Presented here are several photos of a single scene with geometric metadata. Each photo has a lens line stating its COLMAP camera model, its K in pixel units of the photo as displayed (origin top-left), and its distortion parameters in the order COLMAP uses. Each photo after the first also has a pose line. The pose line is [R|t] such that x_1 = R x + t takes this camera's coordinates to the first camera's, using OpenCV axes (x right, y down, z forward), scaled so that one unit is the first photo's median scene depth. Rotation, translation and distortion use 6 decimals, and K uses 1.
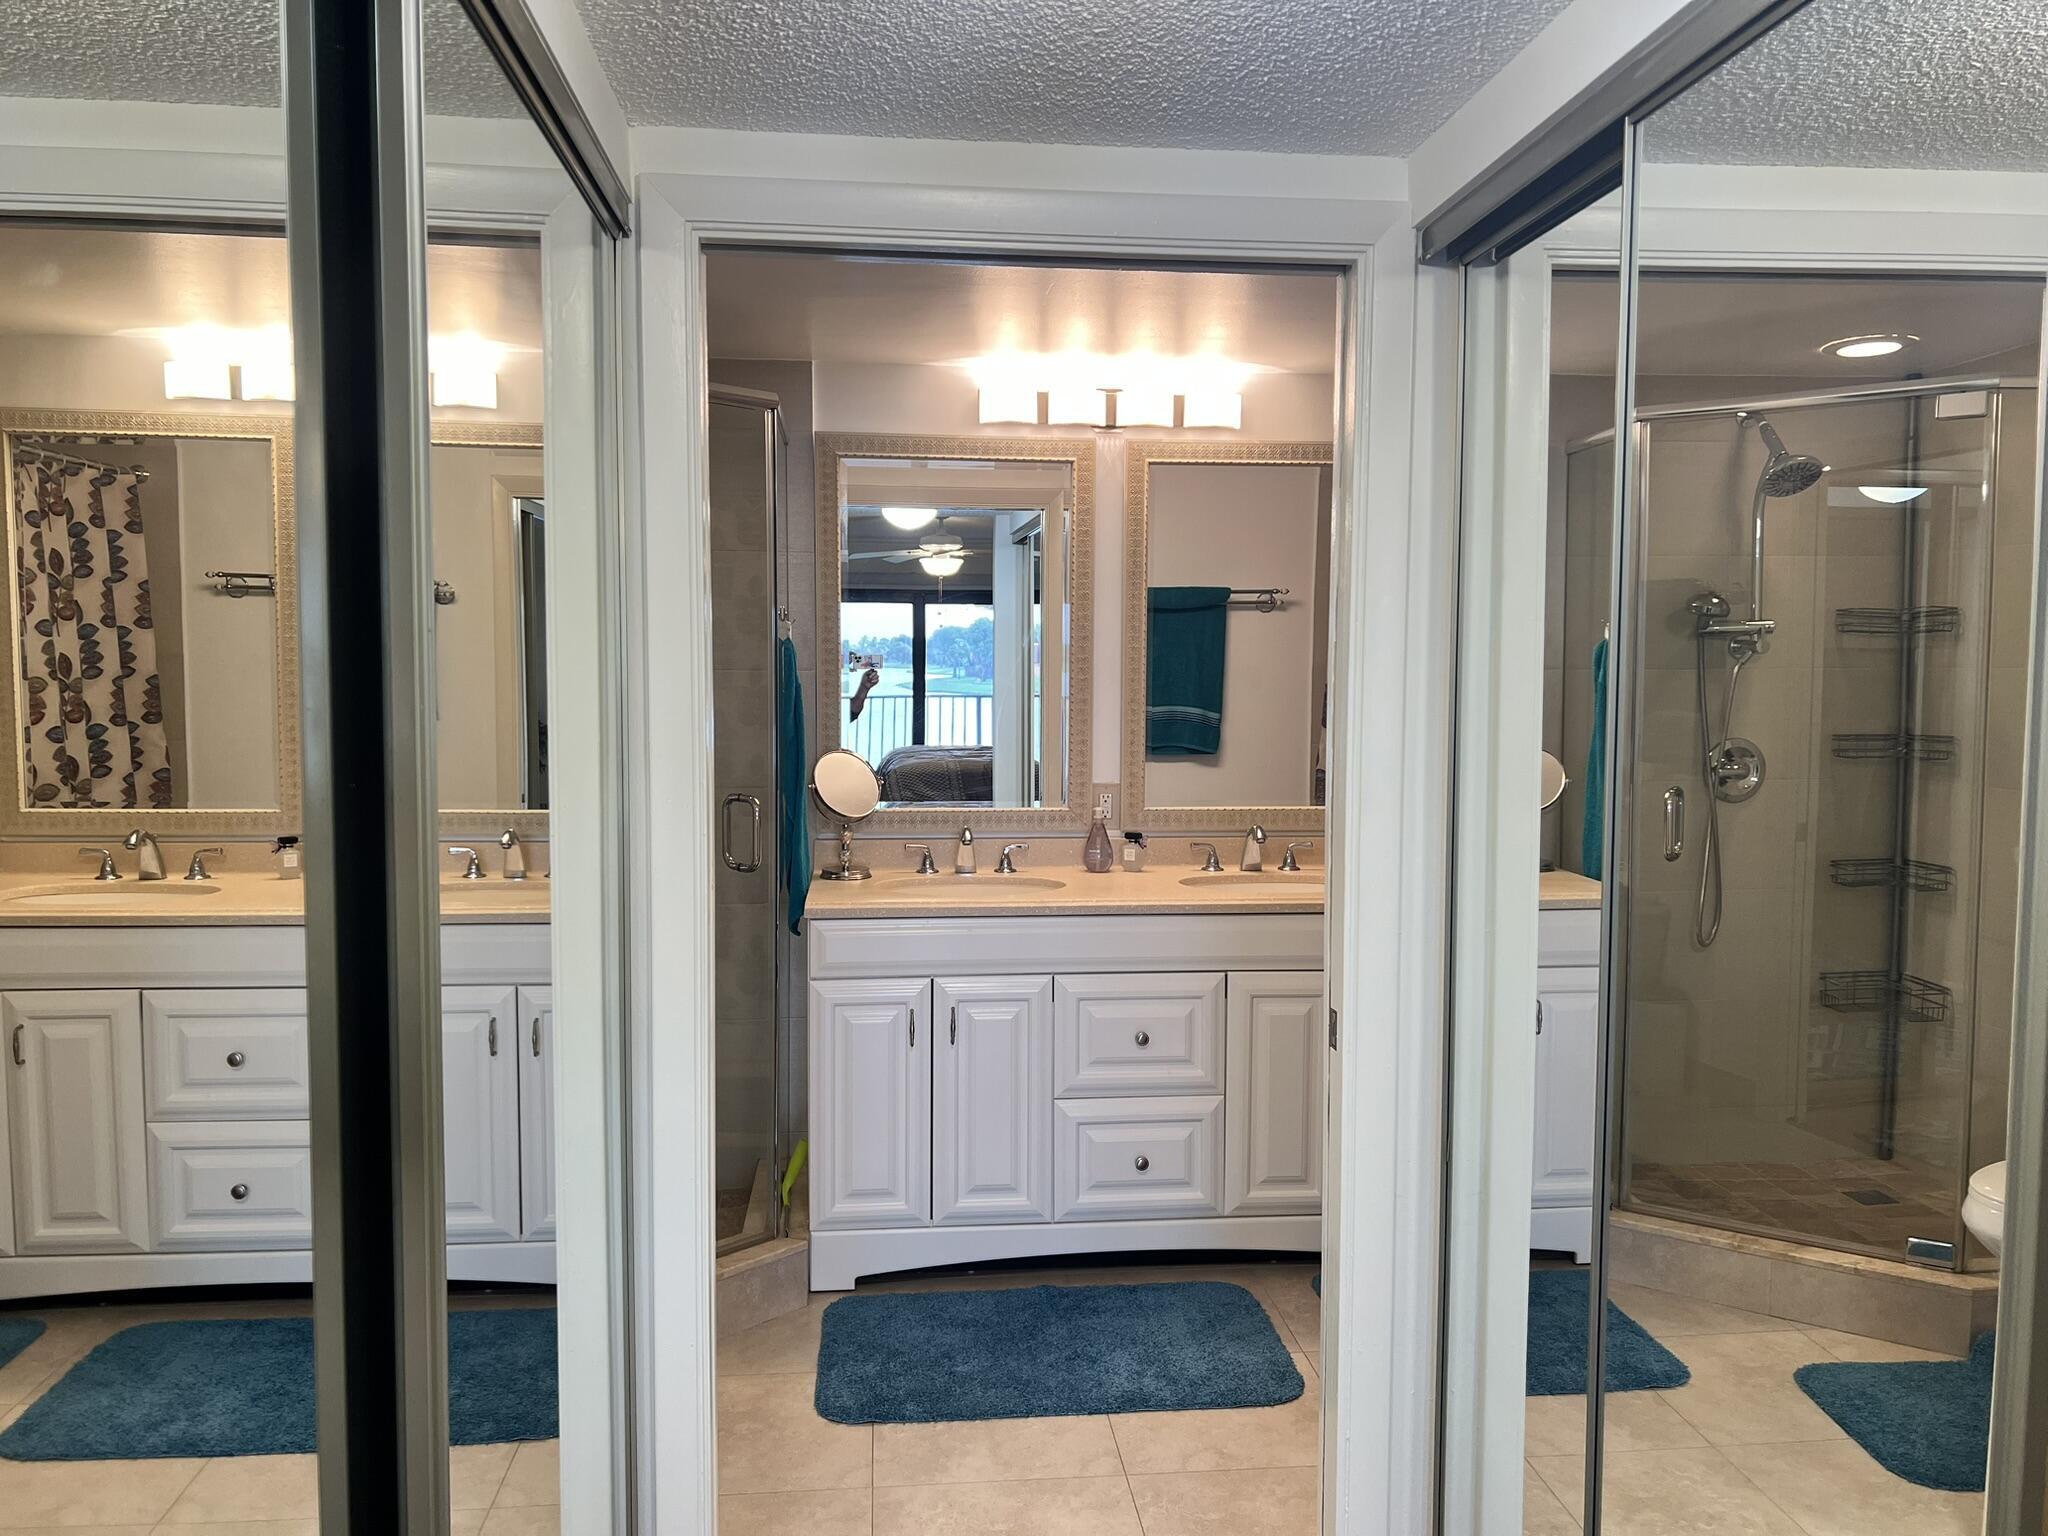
lens RADIAL K [[1540.4, 0, 1023.9], [0, 1540.4, 769.9], [0, 0, 1]] dist [0.049293, -0.049902]
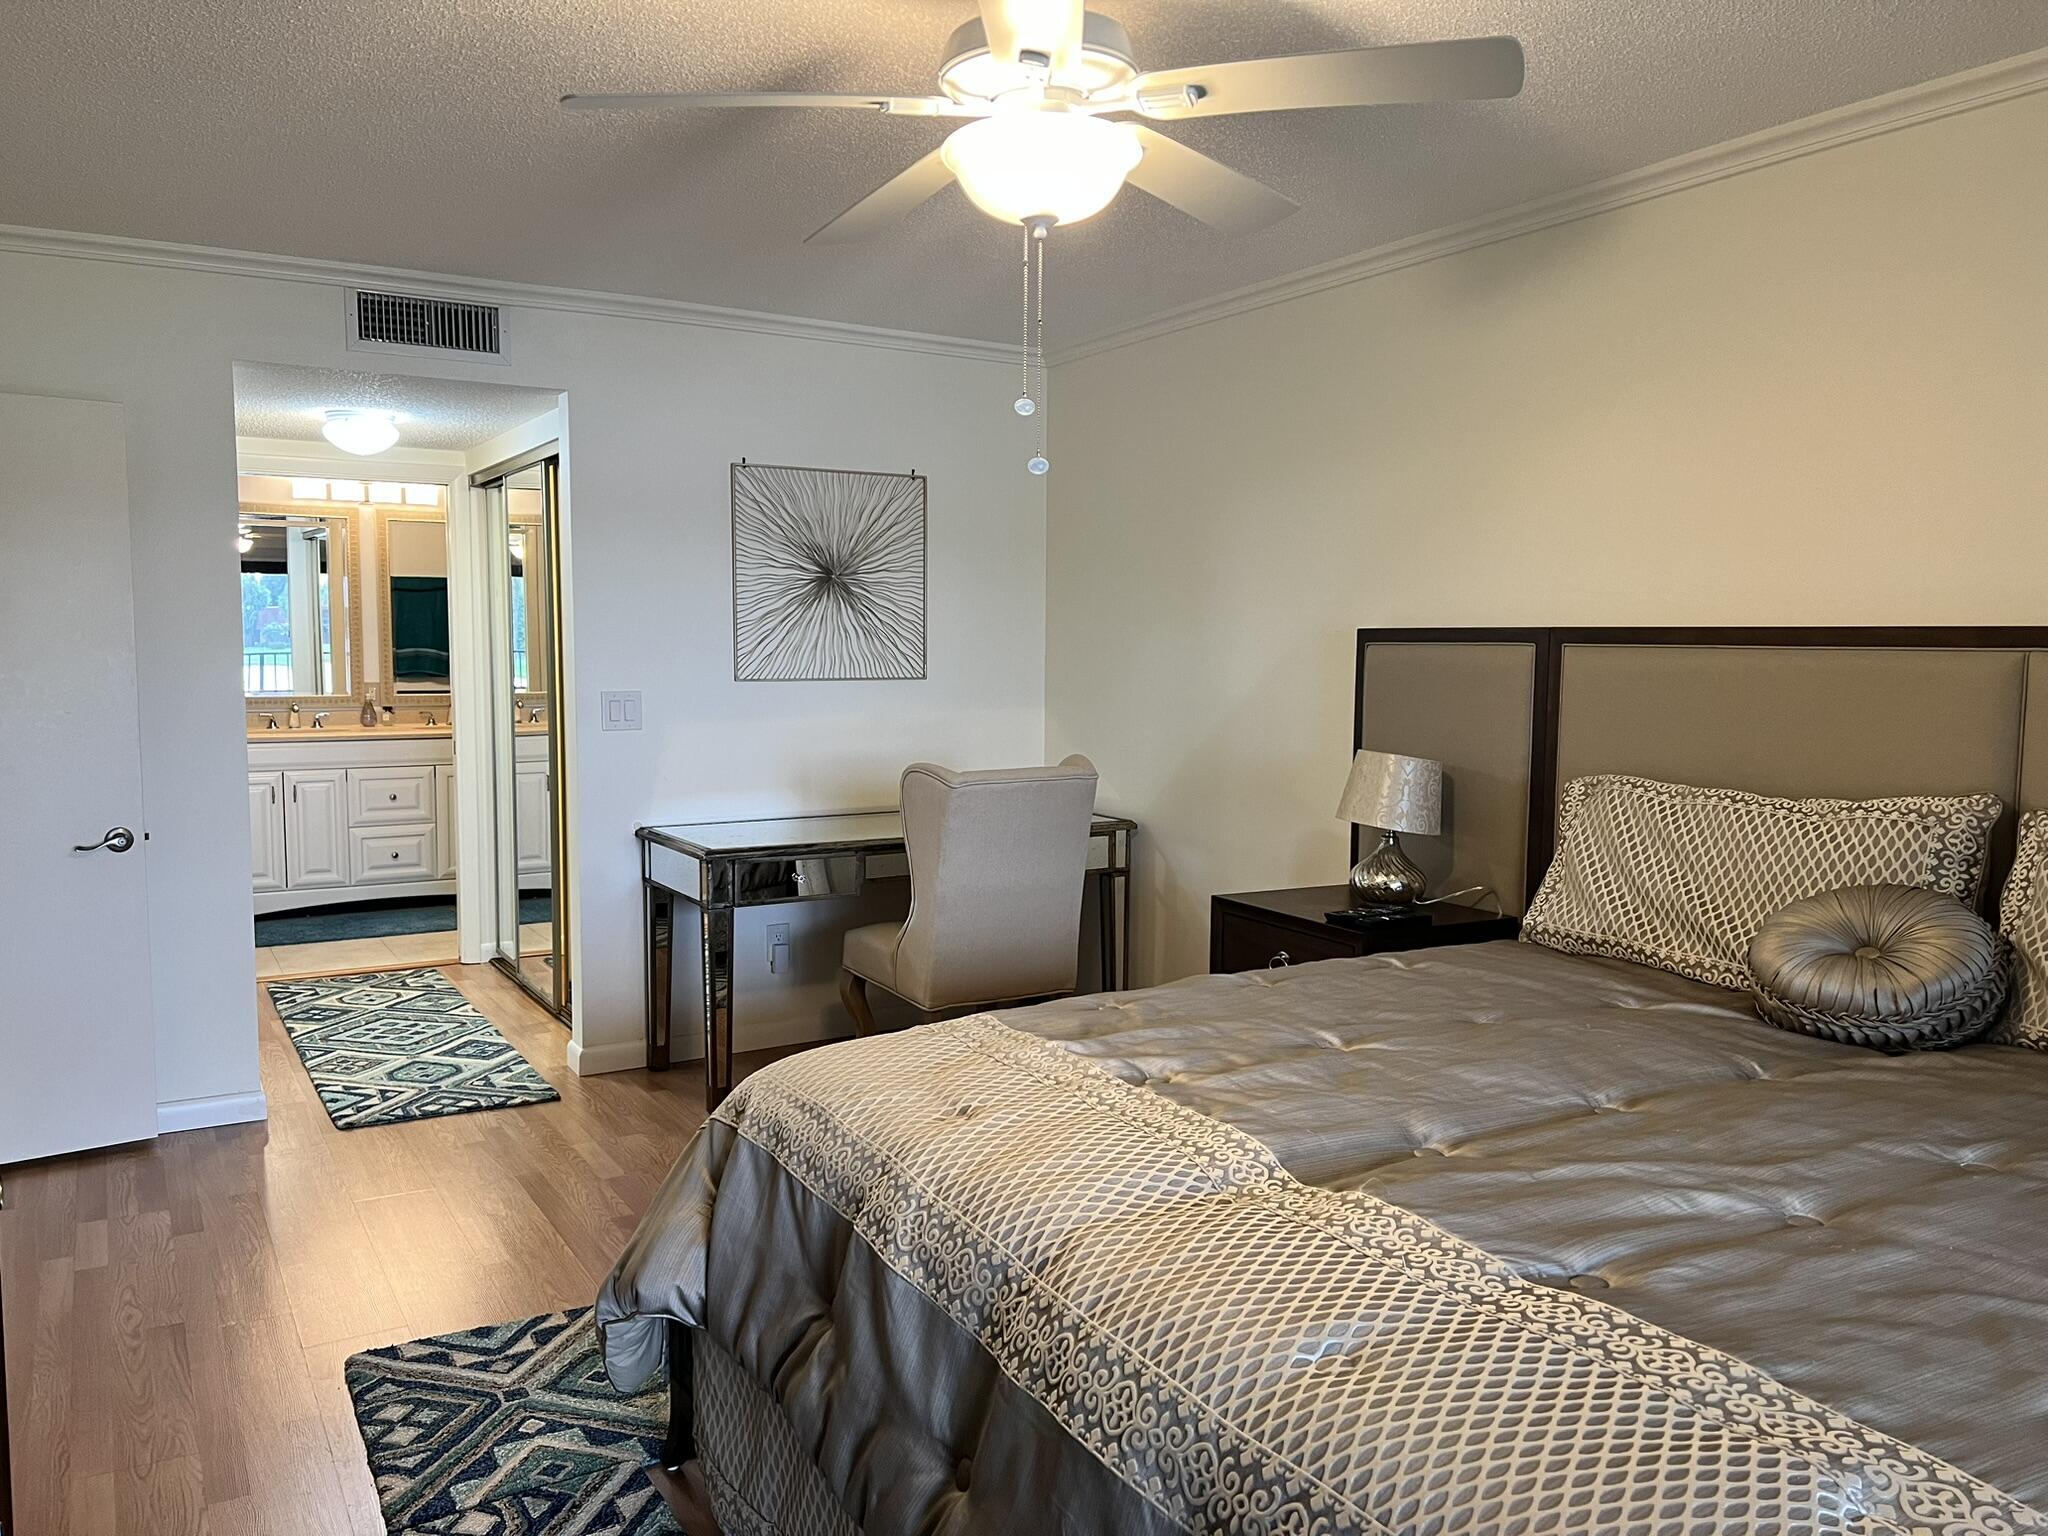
lens RADIAL K [[1540.4, 0, 1030.1], [0, 1540.4, 766.5], [0, 0, 1]] dist [0.049293, -0.049902]
pose [[0.906426, -0.037972, 0.420654, -0.023266], [0.026061, 0.999081, 0.034031, 0.072415], [-0.421560, -0.019884, 0.906583, -1.183885]]
